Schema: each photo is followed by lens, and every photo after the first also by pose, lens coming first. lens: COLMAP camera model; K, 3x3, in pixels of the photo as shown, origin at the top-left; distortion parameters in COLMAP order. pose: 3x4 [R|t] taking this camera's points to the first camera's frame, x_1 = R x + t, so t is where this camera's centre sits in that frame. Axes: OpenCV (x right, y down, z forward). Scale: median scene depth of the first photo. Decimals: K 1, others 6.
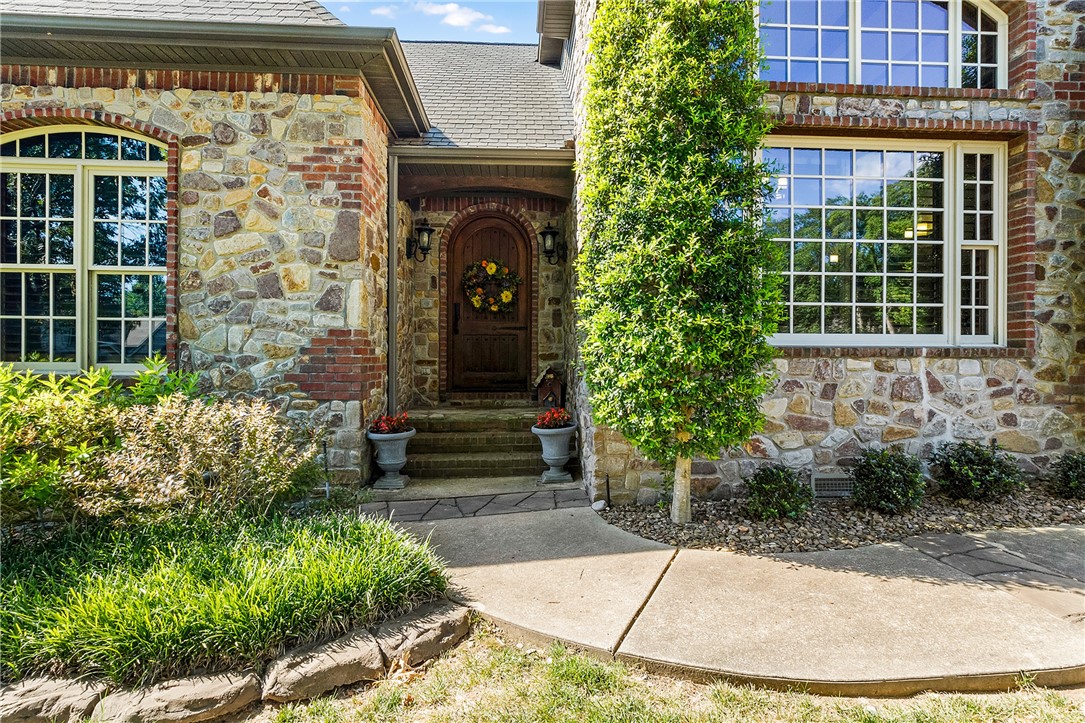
lens RADIAL K [[512.4, 0, 544.2], [0, 512.4, 359.6], [0, 0, 1]] dist [-0.000993, -0.001180]
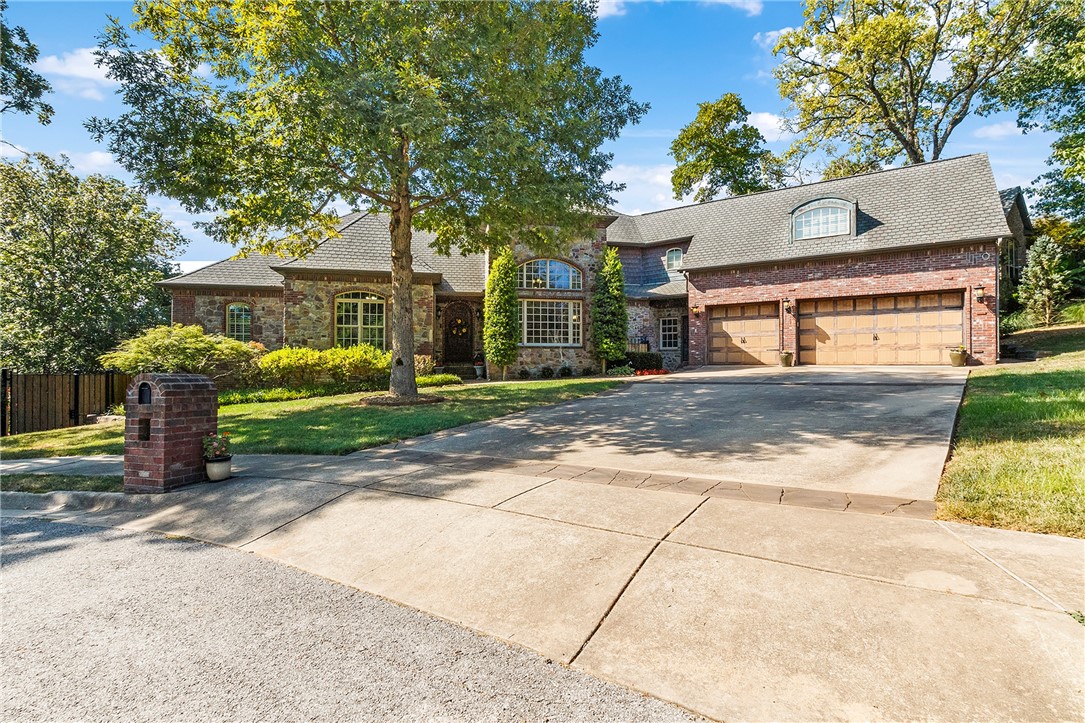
lens RADIAL K [[512.4, 0, 542.5], [0, 512.4, 363.2], [0, 0, 1]] dist [-0.000993, -0.001180]
pose [[0.990858, -0.003324, 0.134868, -0.035337], [0.003617, 0.999992, -0.001930, 0.126210], [-0.134860, 0.002400, 0.990862, -3.255895]]
